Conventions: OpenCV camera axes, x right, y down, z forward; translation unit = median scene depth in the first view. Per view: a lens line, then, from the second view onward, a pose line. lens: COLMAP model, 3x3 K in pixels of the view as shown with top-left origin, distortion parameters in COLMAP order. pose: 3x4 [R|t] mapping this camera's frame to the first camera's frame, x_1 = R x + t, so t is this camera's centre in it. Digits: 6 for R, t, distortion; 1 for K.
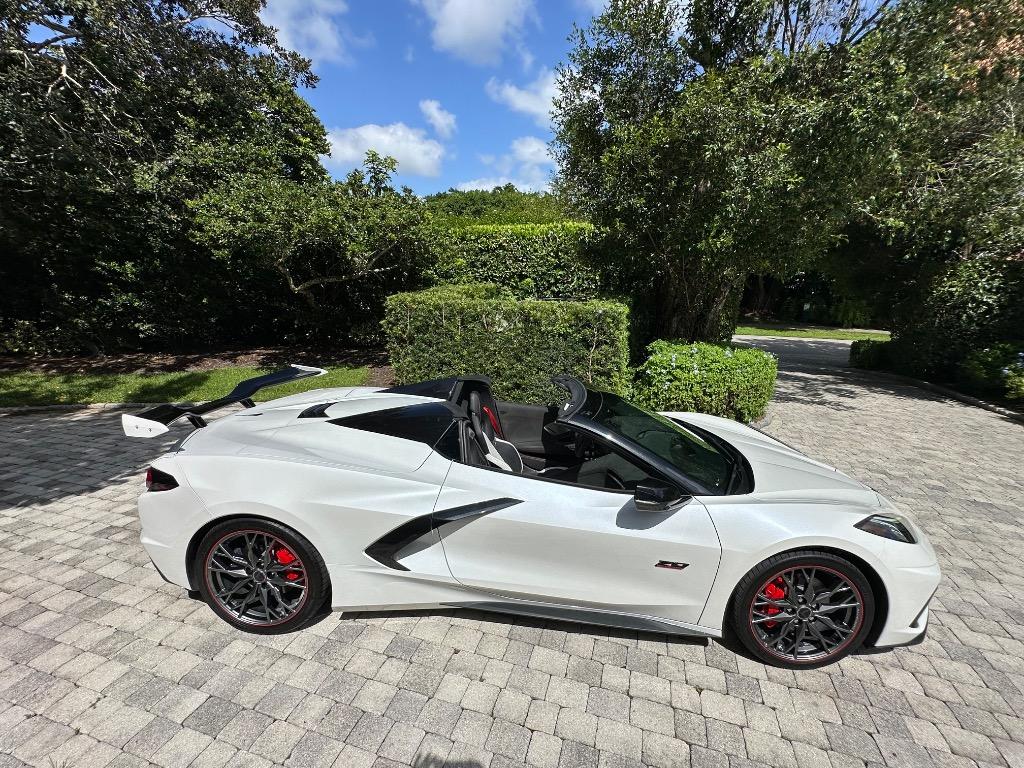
lens RADIAL K [[467.6, 0, 513.5], [0, 467.6, 385.5], [0, 0, 1]] dist [-0.004474, 0.001263]
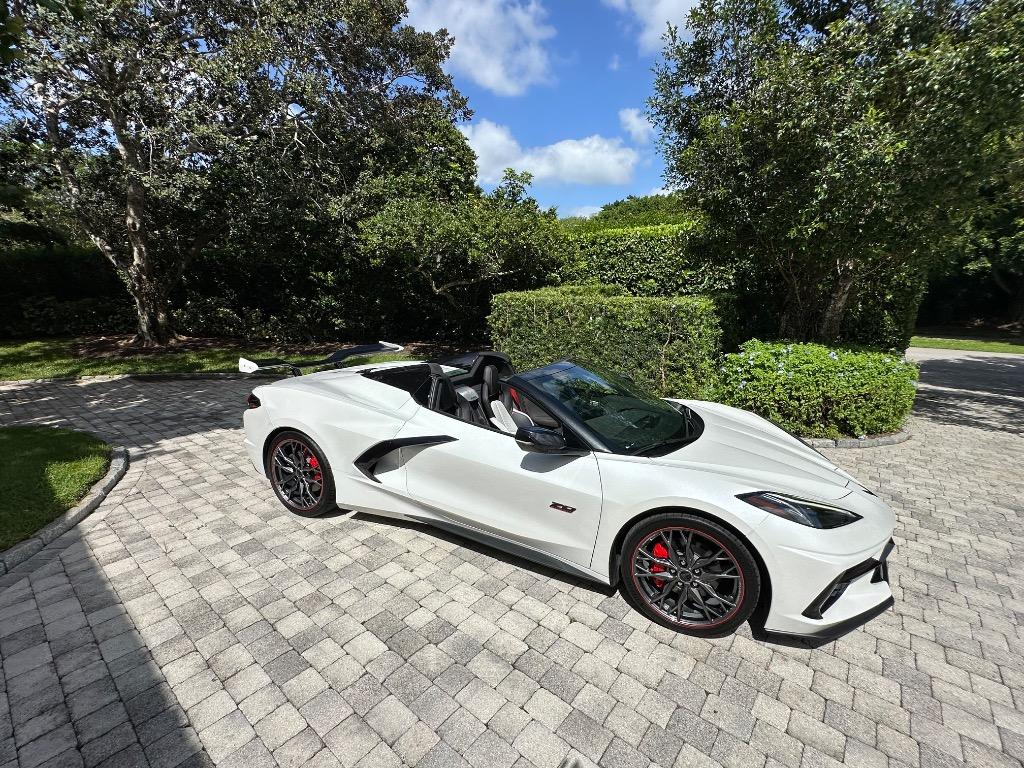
lens RADIAL K [[467.6, 0, 506.2], [0, 467.6, 385.0], [0, 0, 1]] dist [-0.004474, 0.001263]
pose [[0.923234, 0.065561, -0.378605, 0.220085], [-0.072994, 0.997318, -0.005296, 0.035944], [0.377242, 0.032525, 0.925543, -0.041286]]
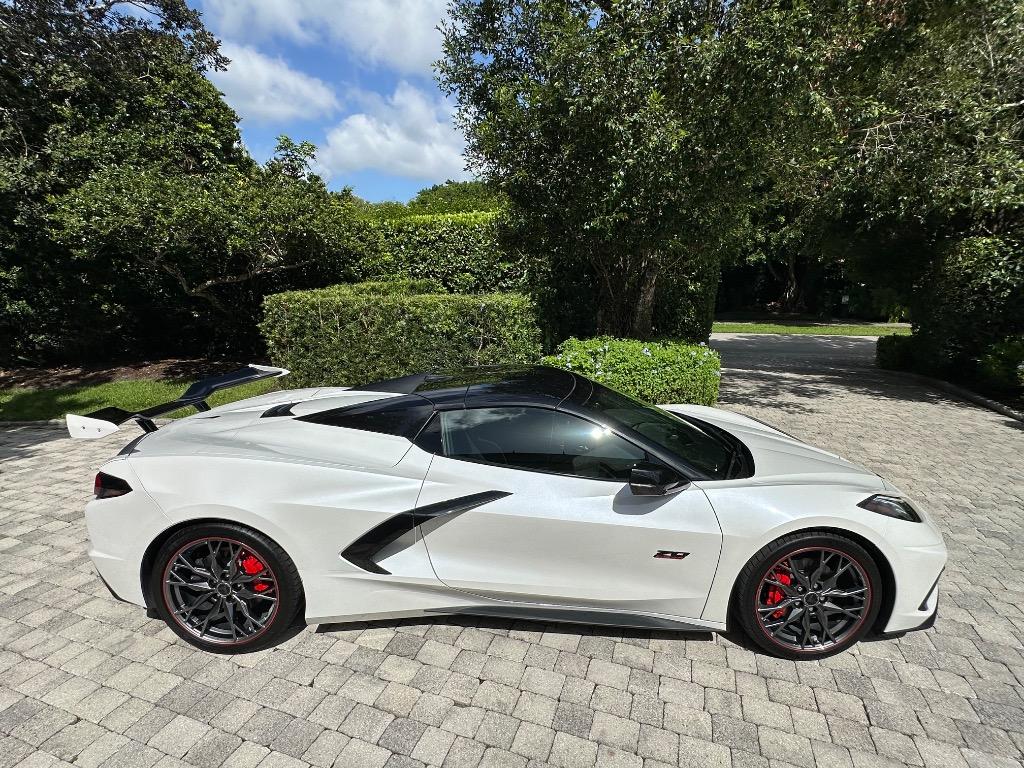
lens RADIAL K [[524.4, 0, 513.0], [0, 524.4, 384.5], [0, 0, 1]] dist [-0.006376, 0.001081]
pose [[0.998692, -0.019483, -0.047277, 0.254485], [0.018262, 0.999492, -0.026131, 0.011217], [0.047762, 0.025233, 0.998540, 0.047888]]
